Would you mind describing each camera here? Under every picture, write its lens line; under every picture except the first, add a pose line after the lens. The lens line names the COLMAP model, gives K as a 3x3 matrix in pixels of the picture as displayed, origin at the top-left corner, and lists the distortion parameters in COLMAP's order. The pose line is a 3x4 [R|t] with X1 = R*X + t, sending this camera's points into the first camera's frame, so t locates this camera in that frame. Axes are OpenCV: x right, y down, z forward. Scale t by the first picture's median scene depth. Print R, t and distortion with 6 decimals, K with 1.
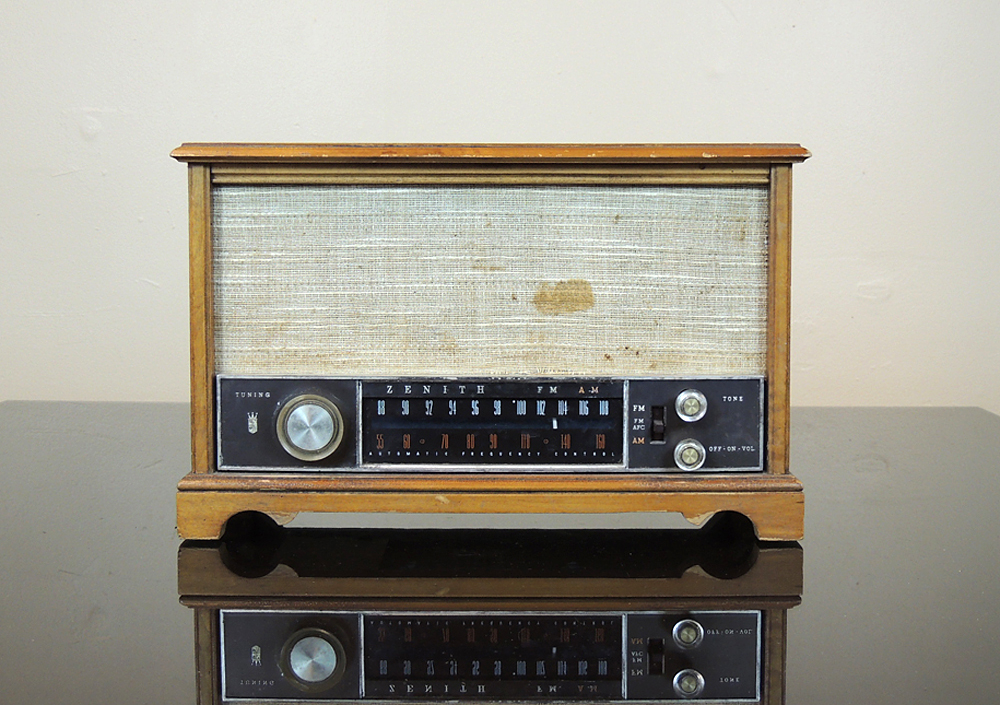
lens RADIAL K [[1431.9, 0, 529.8], [0, 1431.9, 354.9], [0, 0, 1]] dist [1.082342, -0.003236]
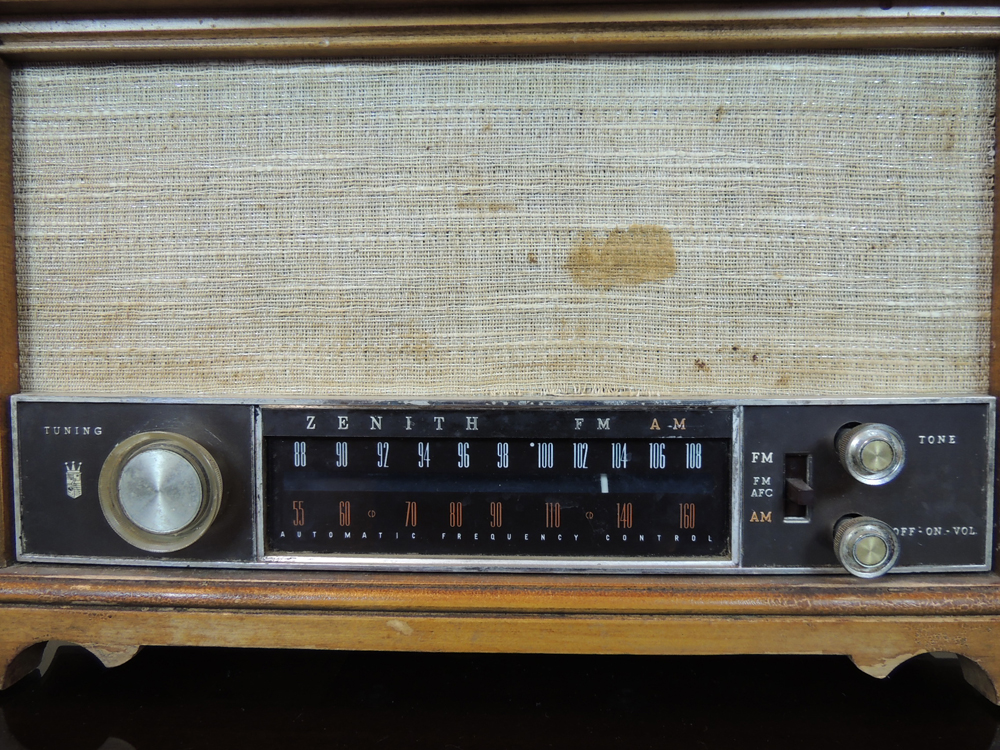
lens RADIAL K [[688.4, 0, 500.0], [0, 688.4, 375.0], [0, 0, 1]] dist [-0.011458, -0.000999]
pose [[0.999054, -0.002091, -0.043447, -0.012008], [0.000706, 0.999492, -0.031868, 0.013961], [0.043491, 0.031807, 0.998547, 0.736311]]
